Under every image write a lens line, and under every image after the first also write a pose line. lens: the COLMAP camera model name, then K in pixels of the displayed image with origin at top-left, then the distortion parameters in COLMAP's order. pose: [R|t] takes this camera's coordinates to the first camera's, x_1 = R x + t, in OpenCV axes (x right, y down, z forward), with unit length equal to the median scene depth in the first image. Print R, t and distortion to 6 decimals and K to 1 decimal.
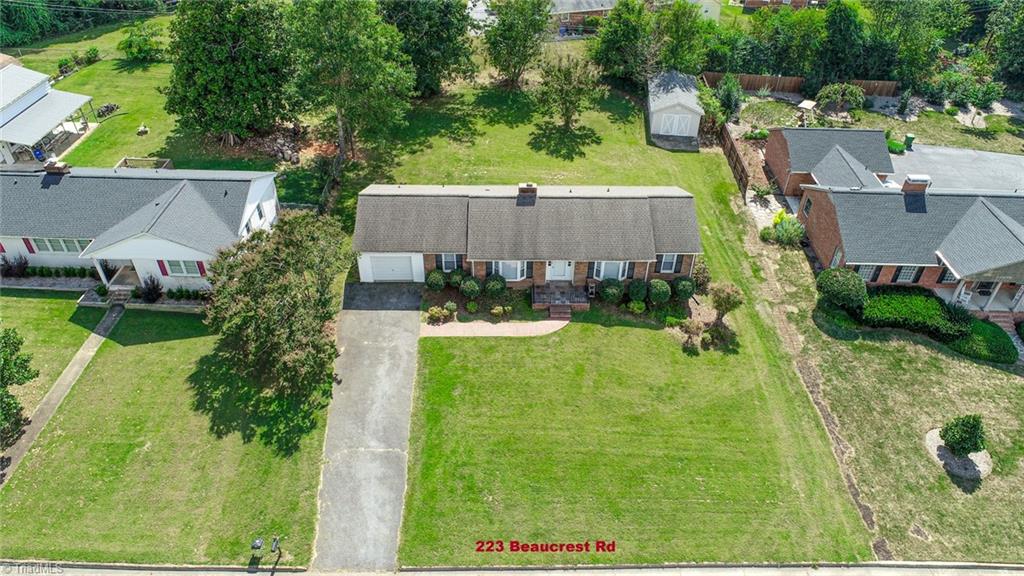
lens RADIAL K [[708.8, 0, 512.0], [0, 708.8, 288.0], [0, 0, 1]] dist [-0.006439, 0.002646]
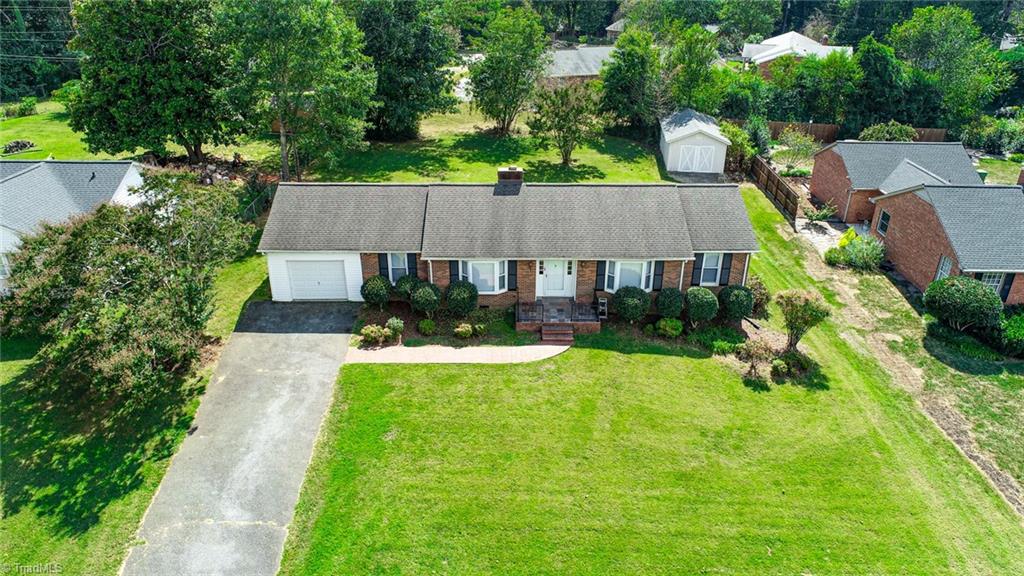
lens RADIAL K [[708.8, 0, 512.0], [0, 708.8, 288.0], [0, 0, 1]] dist [-0.006439, 0.002646]
pose [[0.999981, -0.003175, -0.005282, 0.028712], [0.002024, 0.978702, -0.205275, 0.130526], [0.005821, 0.205260, 0.978690, 0.328720]]
